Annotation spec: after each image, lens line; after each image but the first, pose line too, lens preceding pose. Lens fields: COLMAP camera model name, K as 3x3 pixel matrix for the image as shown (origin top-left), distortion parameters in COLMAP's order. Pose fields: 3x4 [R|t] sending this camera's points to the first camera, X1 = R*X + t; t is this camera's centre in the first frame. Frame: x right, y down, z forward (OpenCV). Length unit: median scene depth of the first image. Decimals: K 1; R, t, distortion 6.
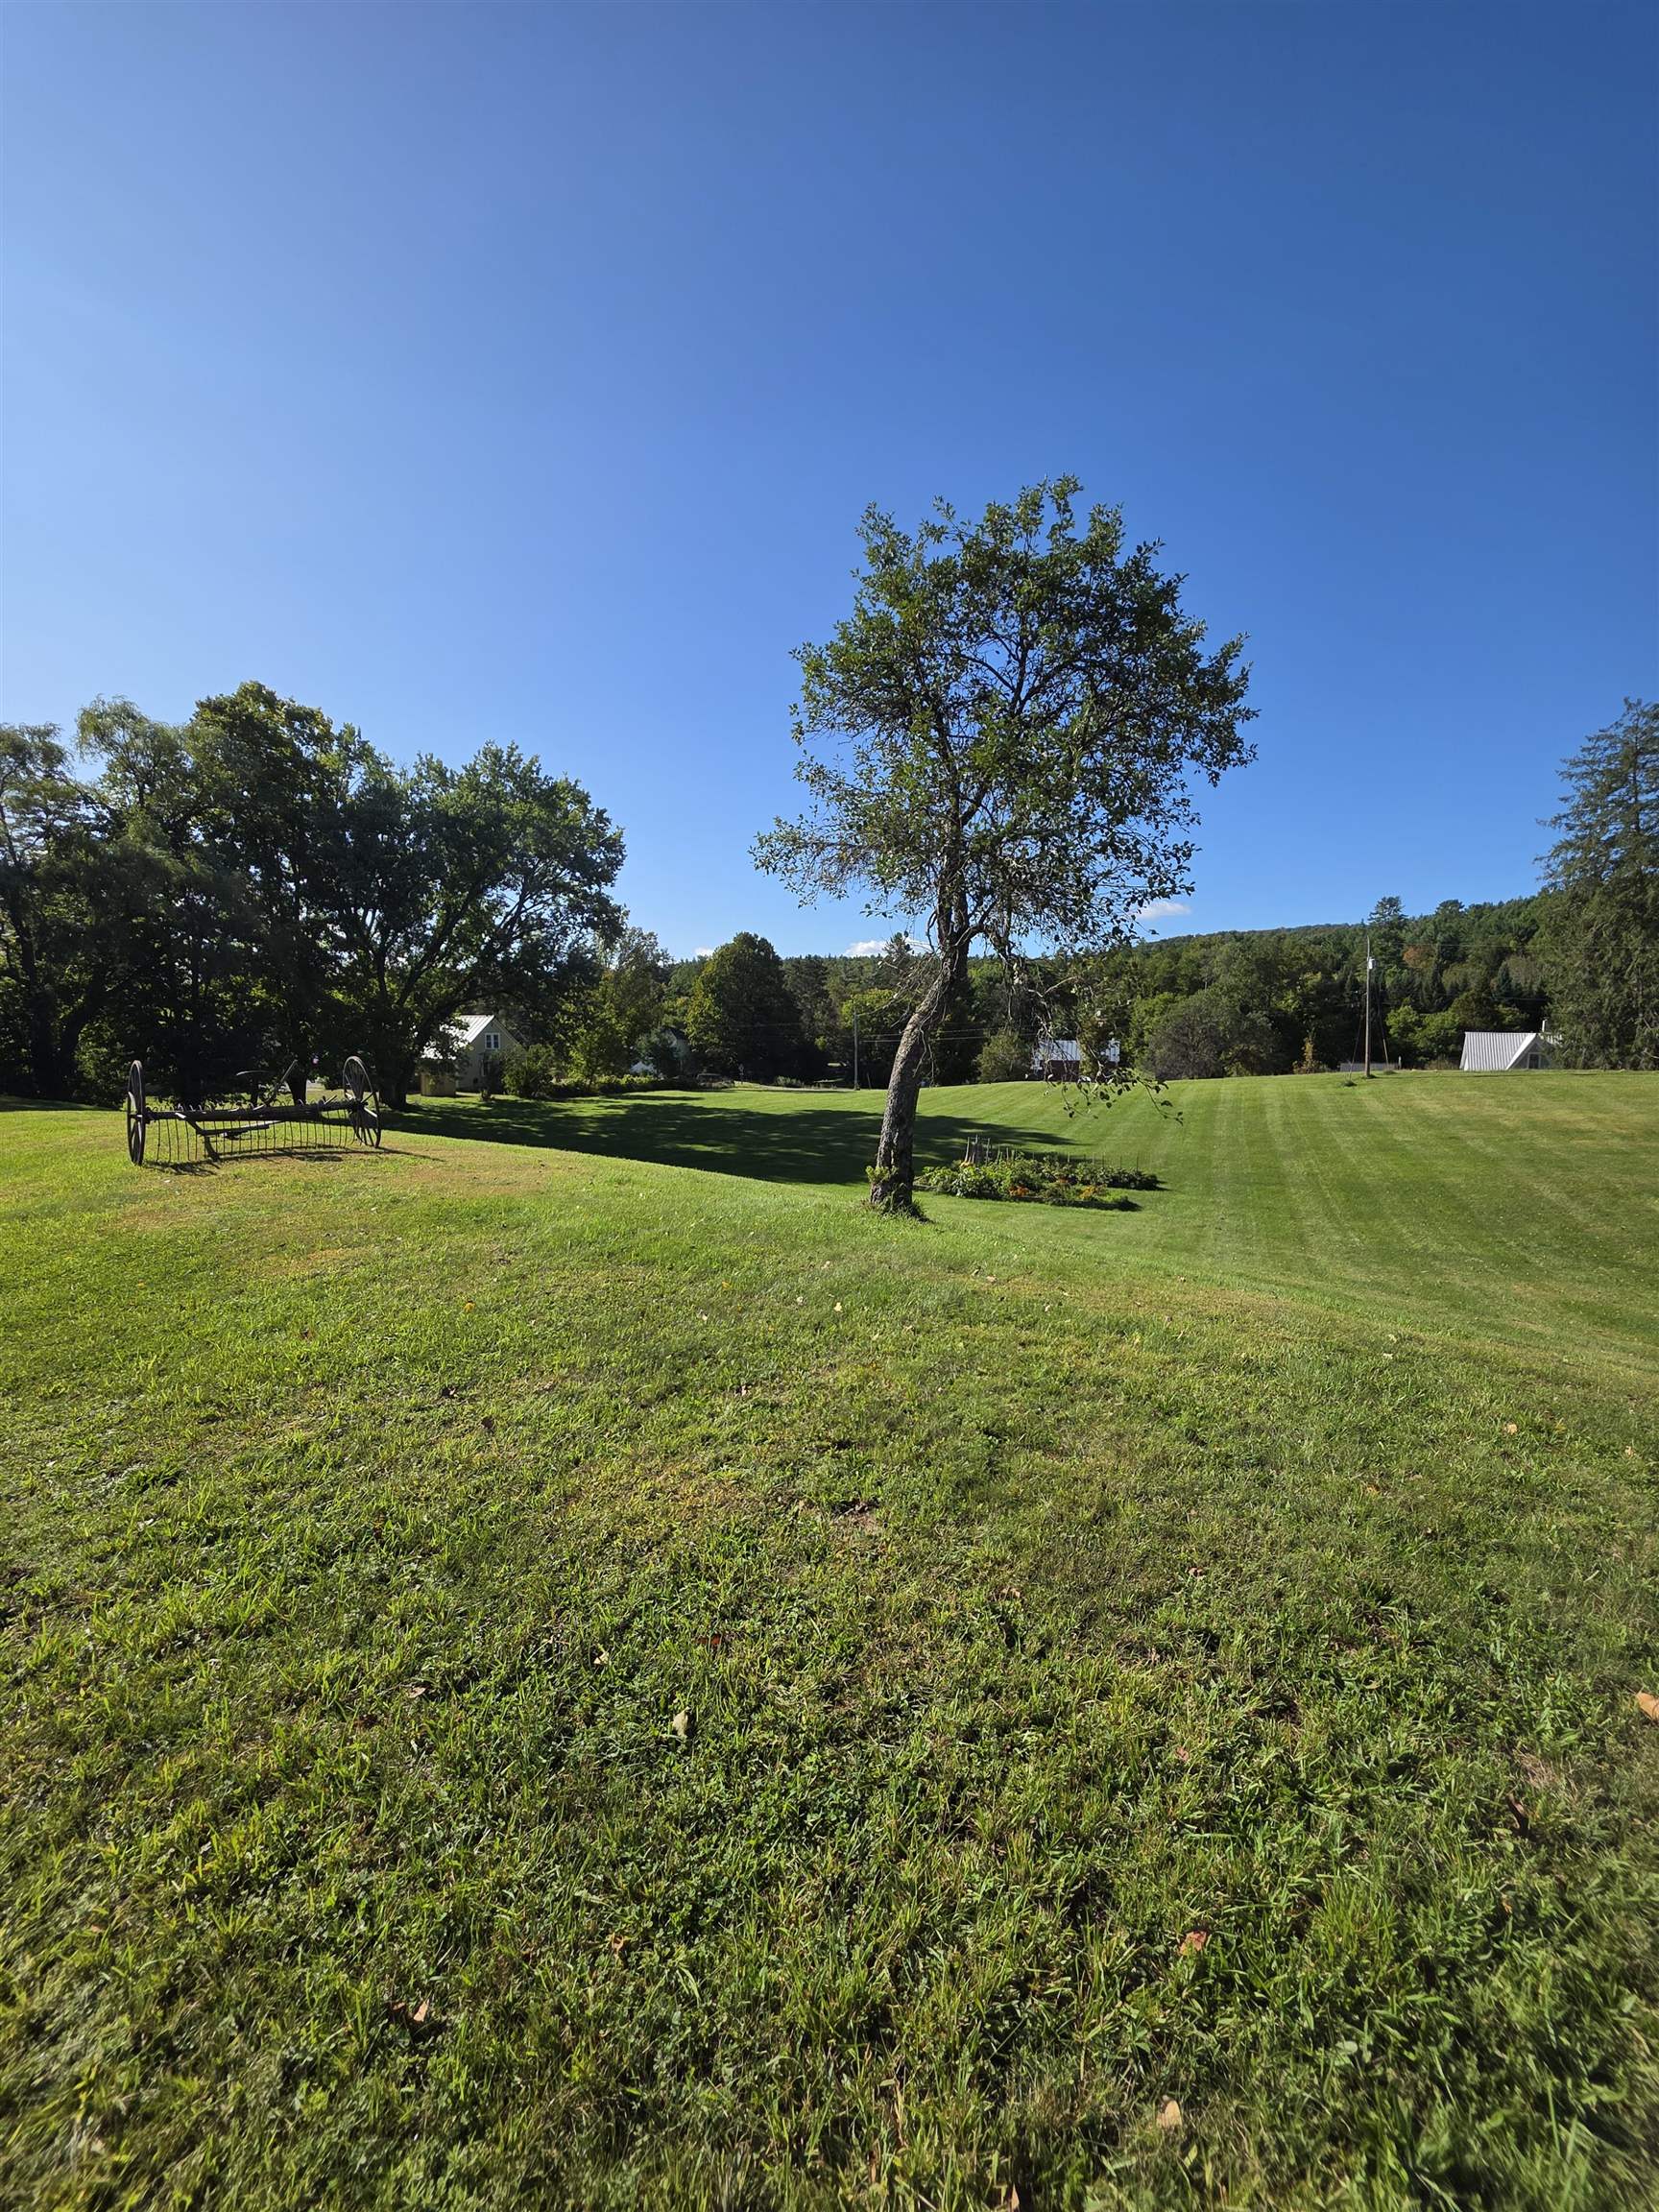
lens RADIAL K [[893.8, 0, 843.0], [0, 893.8, 1110.0], [0, 0, 1]] dist [-0.000481, 0.001892]
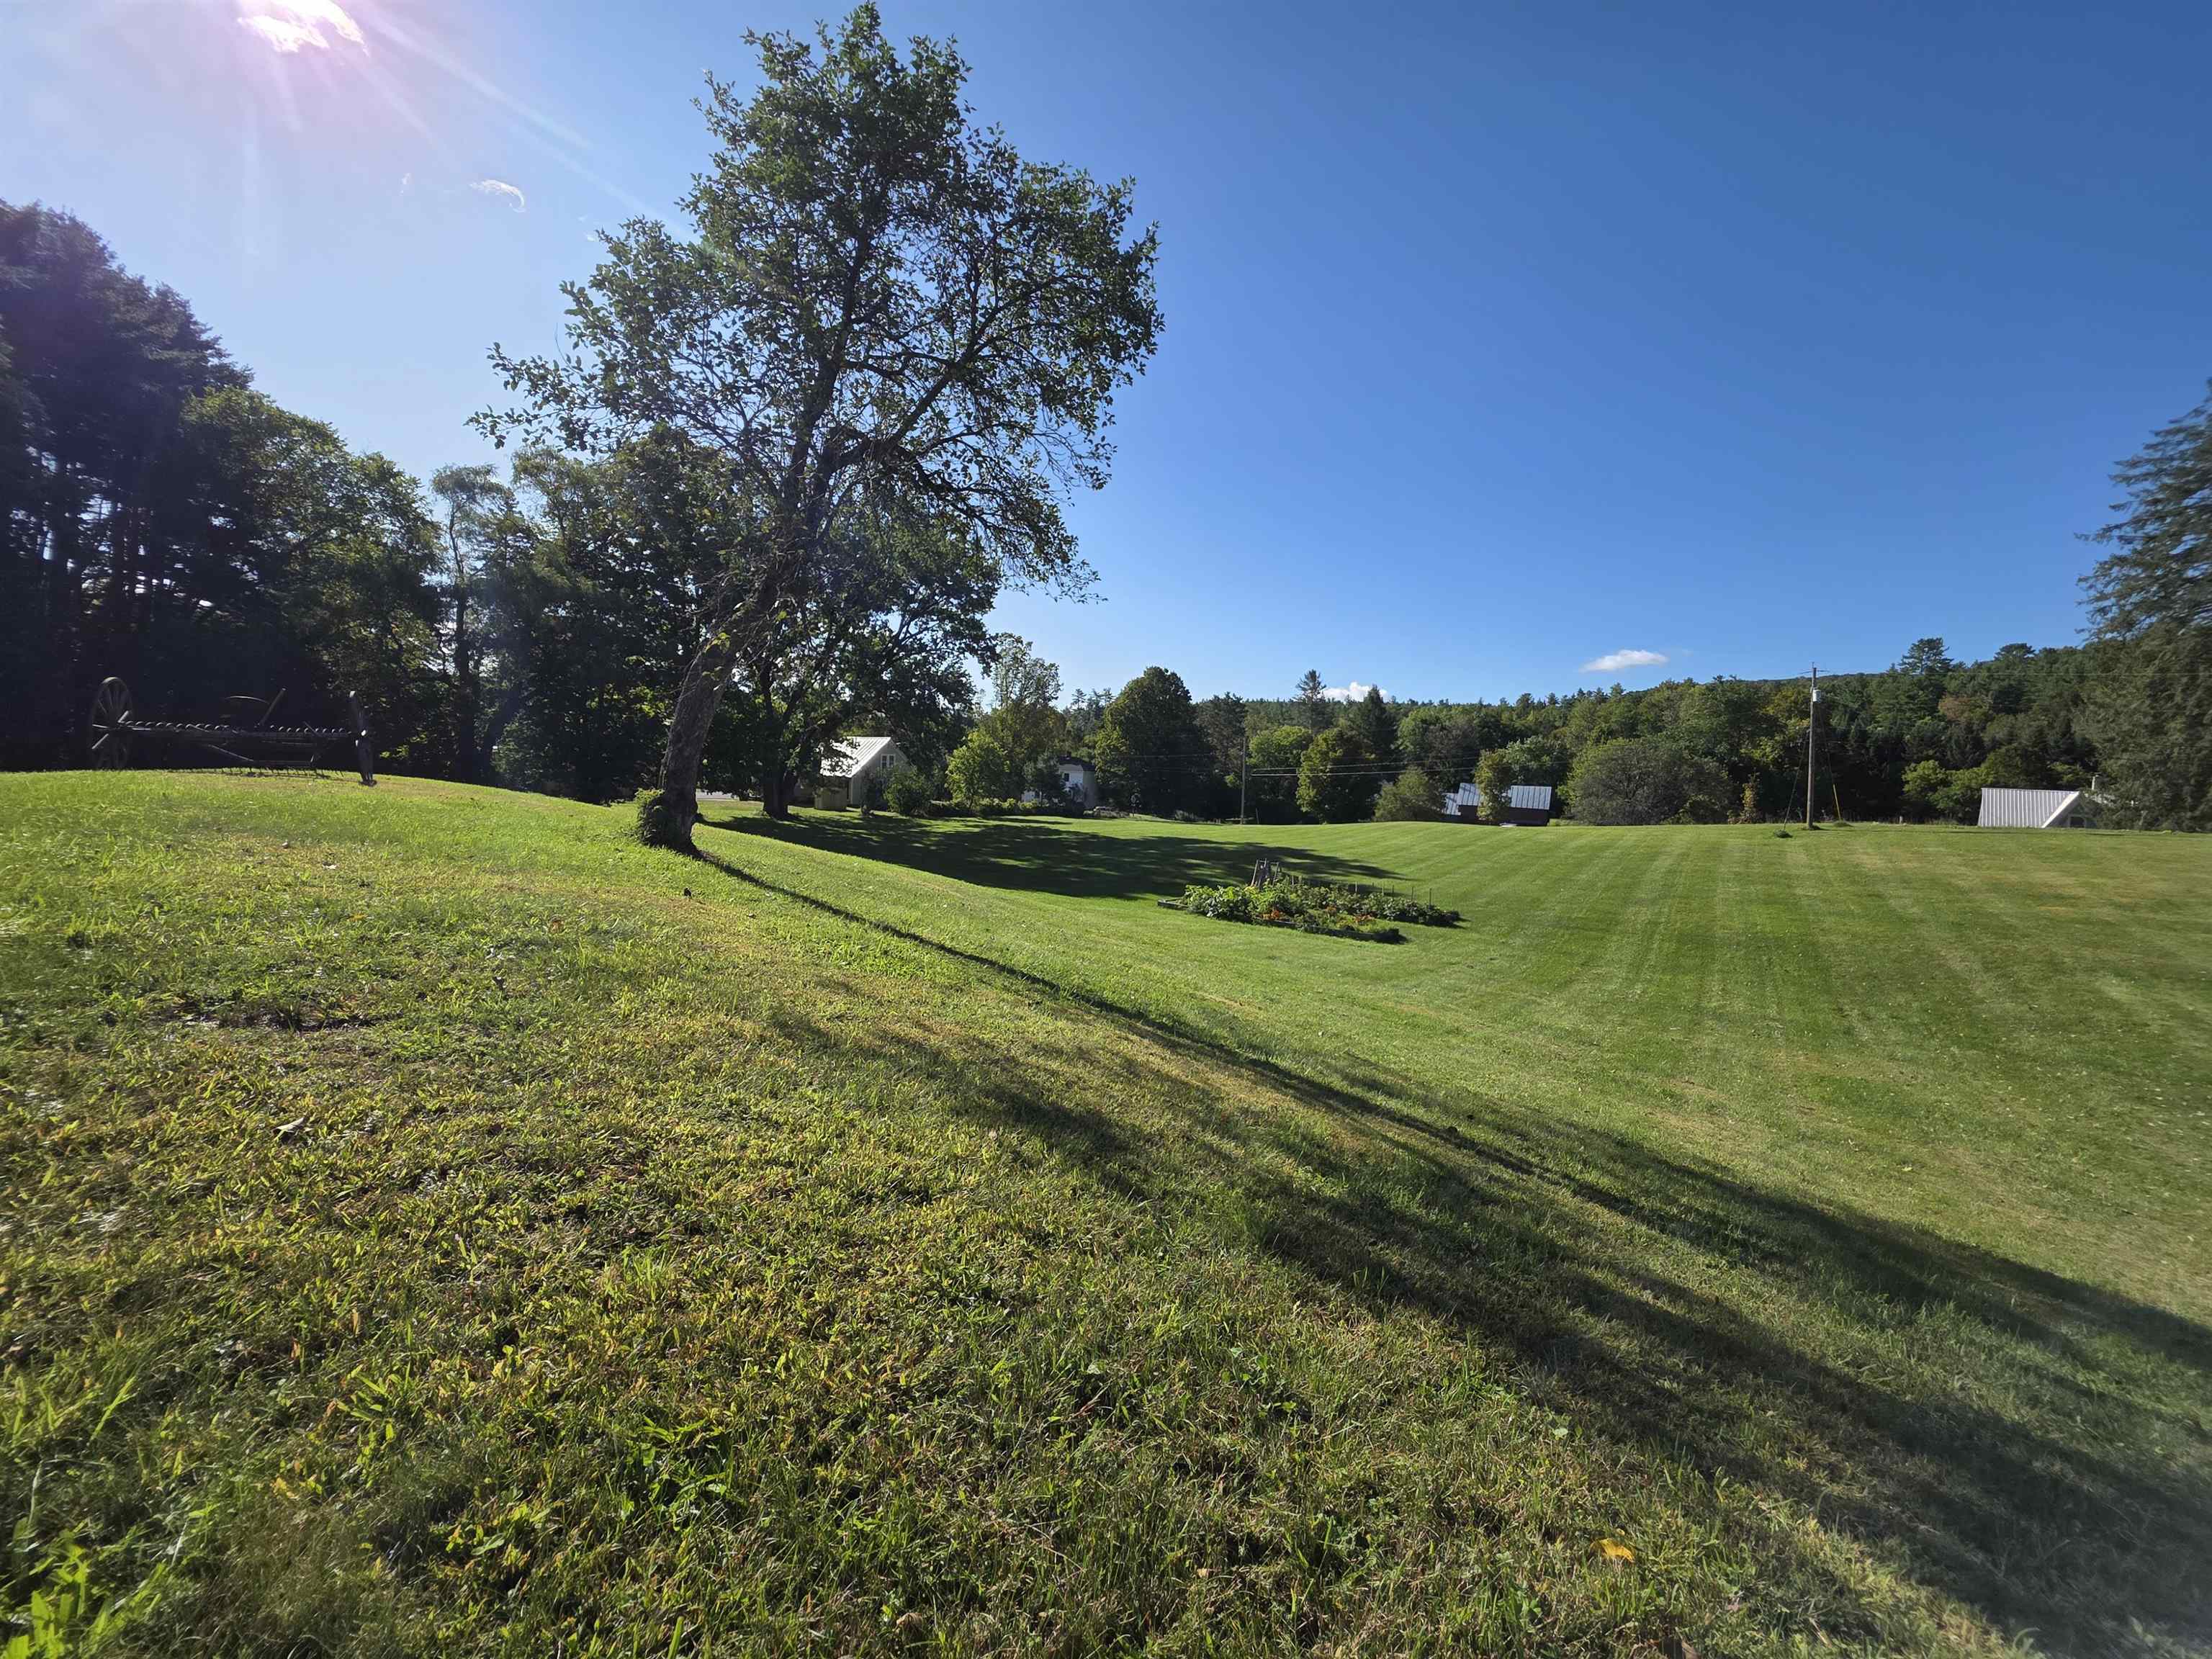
lens RADIAL K [[893.8, 0, 1110.9], [0, 893.8, 807.1], [0, 0, 1]] dist [-0.000481, 0.001892]
pose [[0.978055, 0.040652, -0.204343, 0.640471], [-0.051275, 0.997580, -0.046960, 0.096067], [0.201939, 0.056407, 0.977772, 0.220608]]
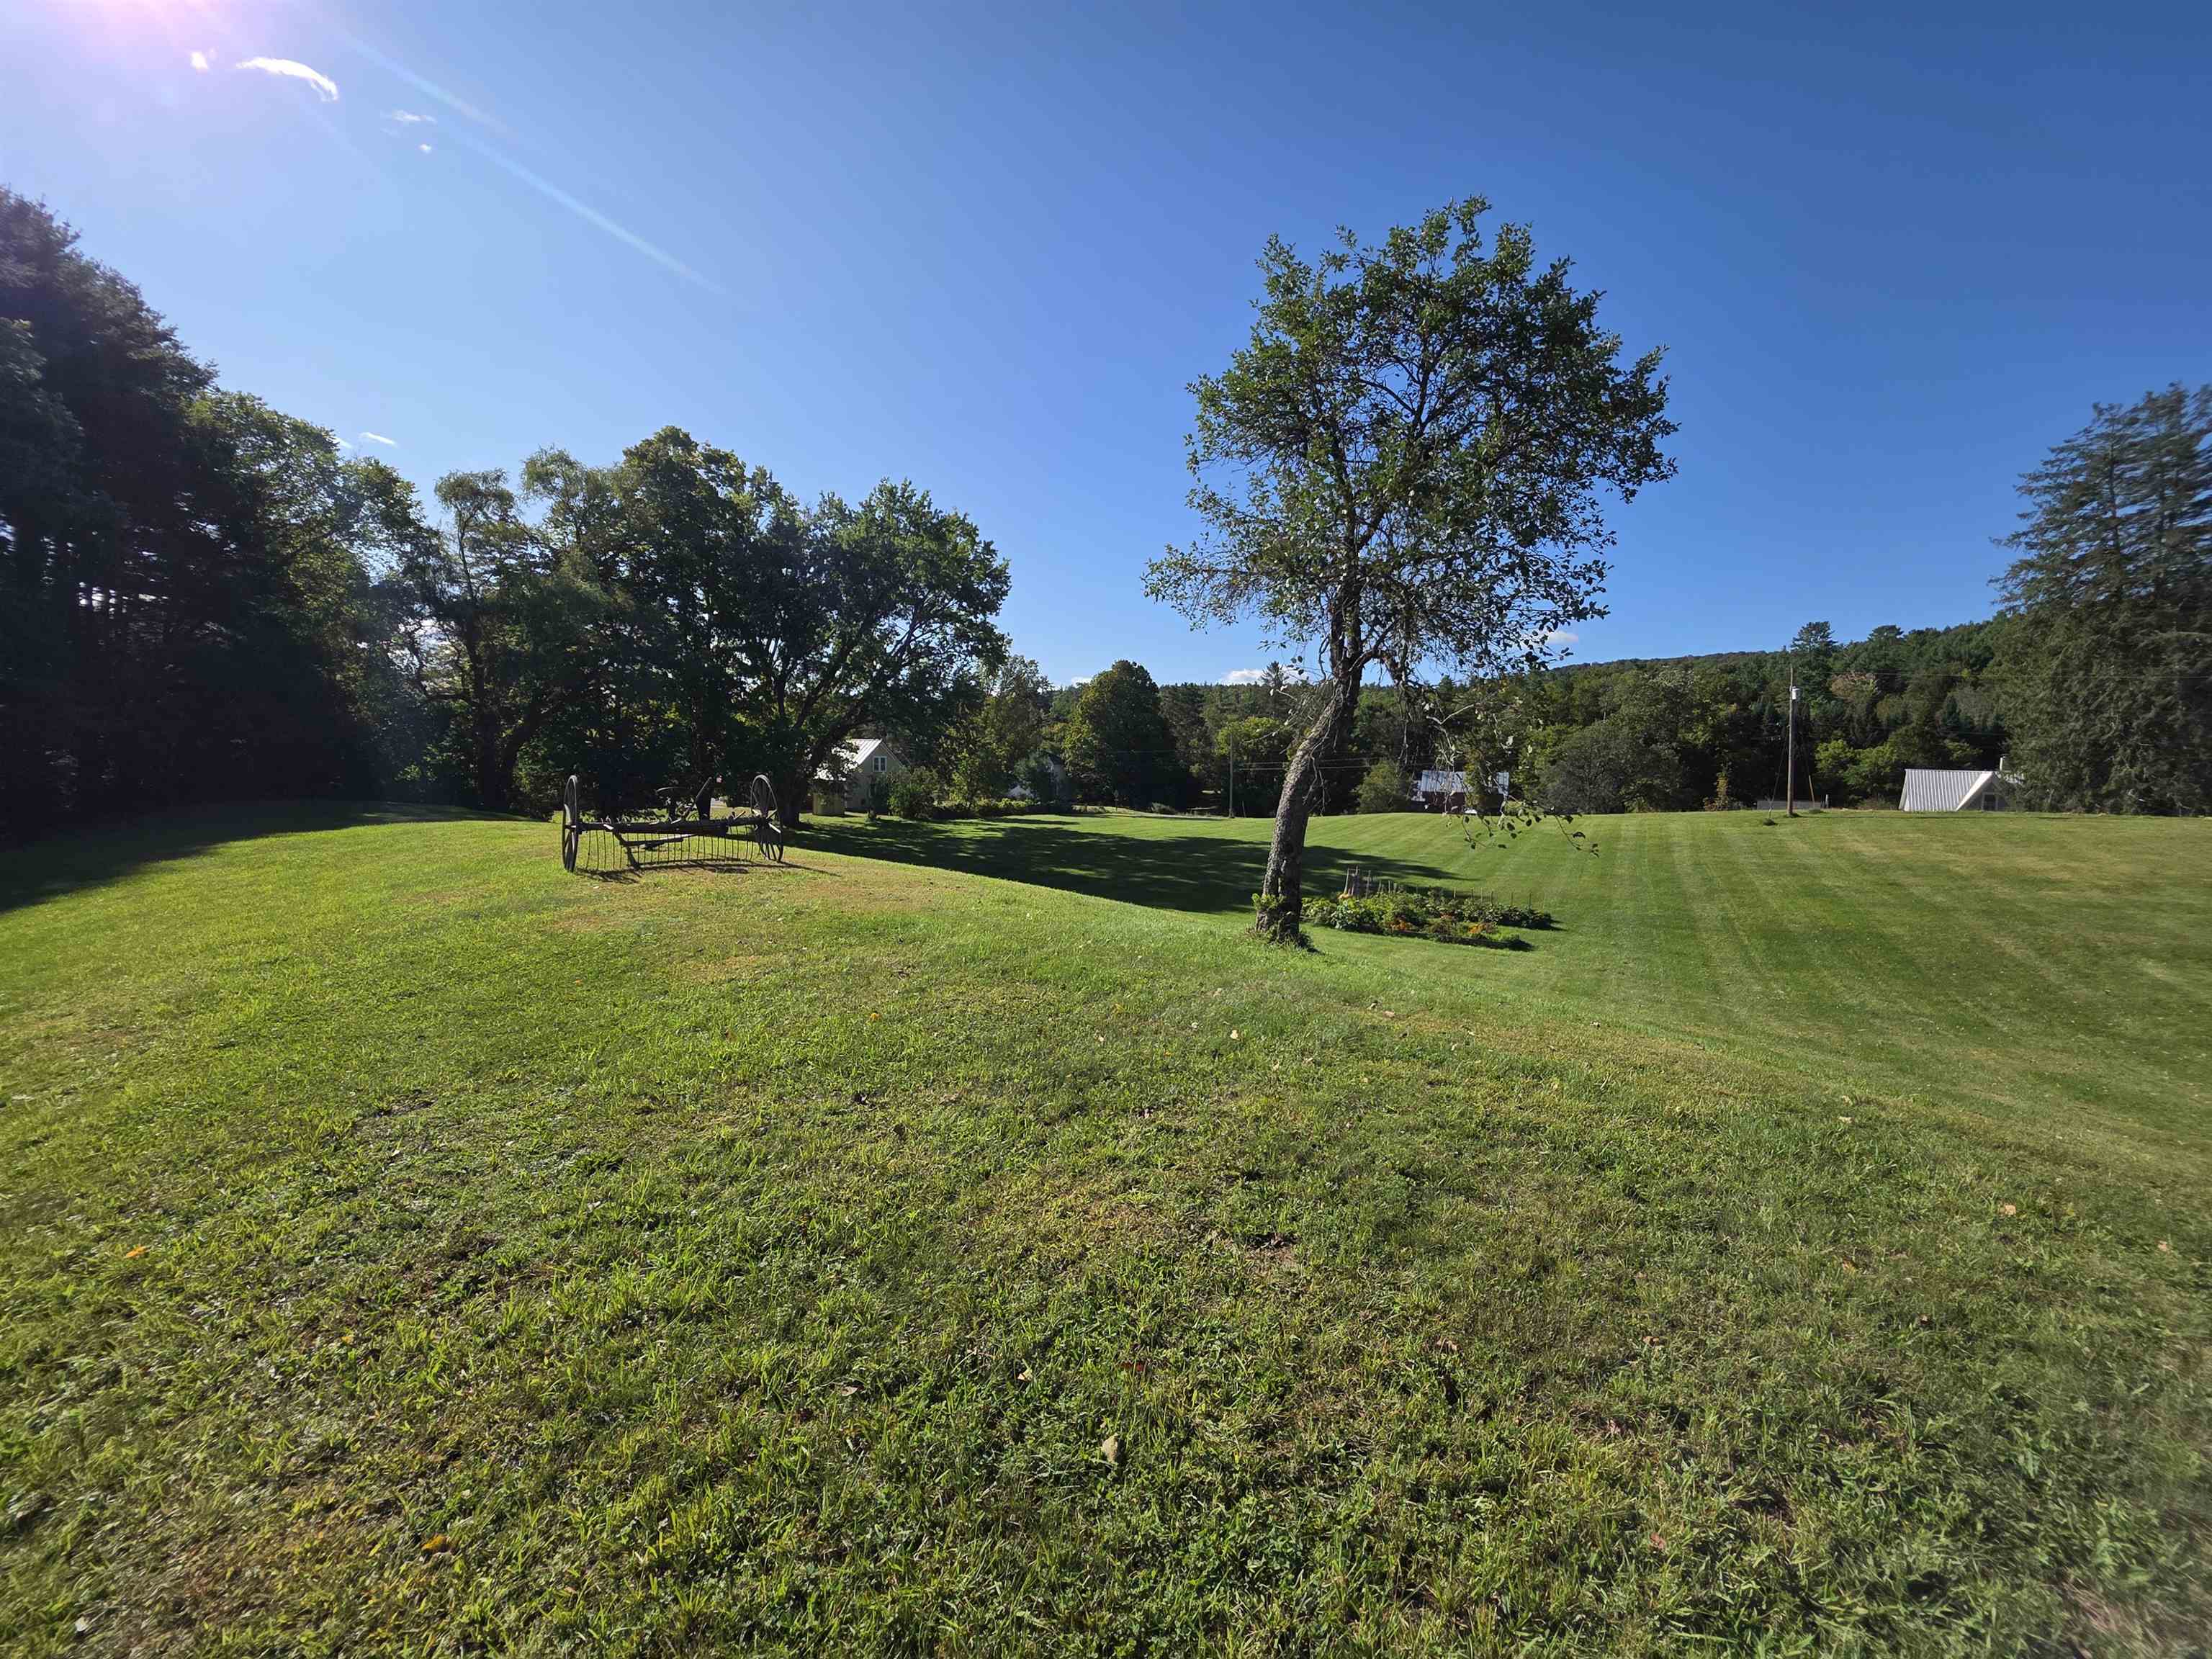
lens RADIAL K [[893.8, 0, 1111.1], [0, 893.8, 806.1], [0, 0, 1]] dist [-0.000481, 0.001892]
pose [[0.992909, 0.019740, -0.117229, -0.013551], [-0.023758, 0.999174, -0.032979, 0.002205], [0.116481, 0.035530, 0.992557, 0.000145]]
